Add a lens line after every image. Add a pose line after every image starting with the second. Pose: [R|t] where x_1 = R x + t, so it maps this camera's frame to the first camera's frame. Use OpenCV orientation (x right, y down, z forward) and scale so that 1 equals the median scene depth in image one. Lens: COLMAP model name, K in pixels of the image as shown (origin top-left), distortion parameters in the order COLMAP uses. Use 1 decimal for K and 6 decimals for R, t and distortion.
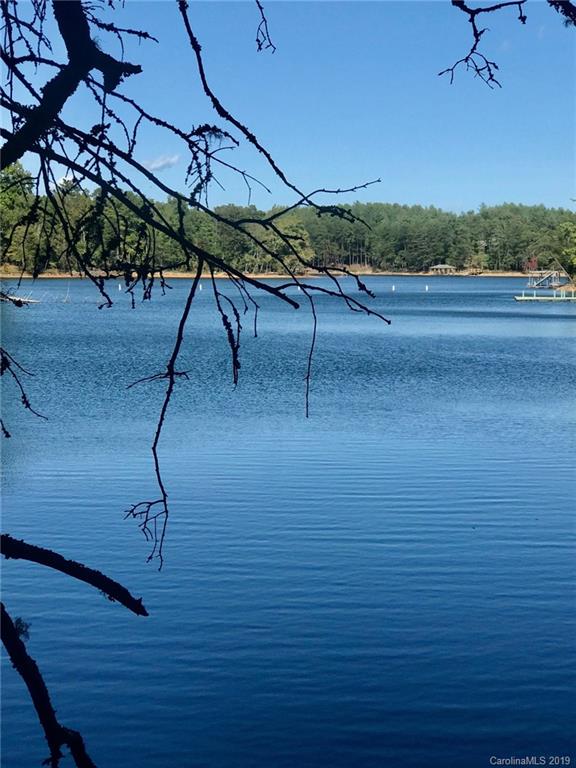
lens RADIAL K [[1546.5, 0, 247.7], [0, 1546.5, 400.8], [0, 0, 1]] dist [0.059213, 0.000000]
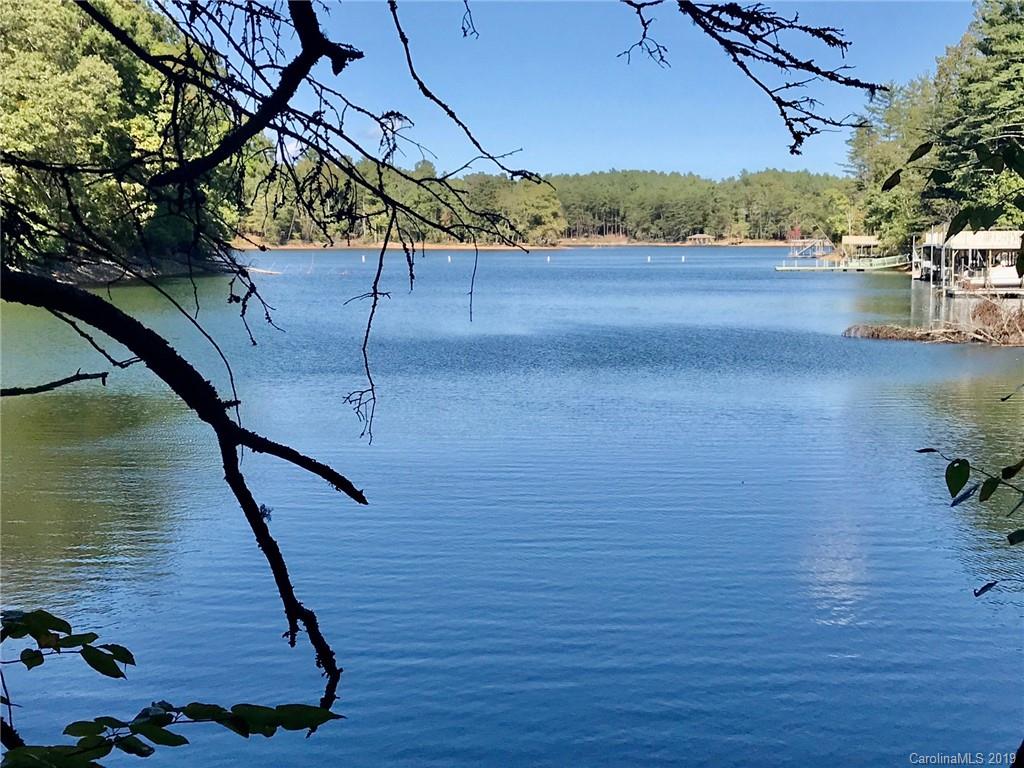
lens RADIAL K [[1709.1, 0, 476.1], [0, 1709.1, 411.9], [0, 0, 1]] dist [0.185832, 0.000000]
pose [[0.999770, -0.000309, -0.021443, 0.046895], [0.000565, 0.999928, 0.011950, 0.045466], [0.021437, -0.011960, 0.999699, -0.330015]]
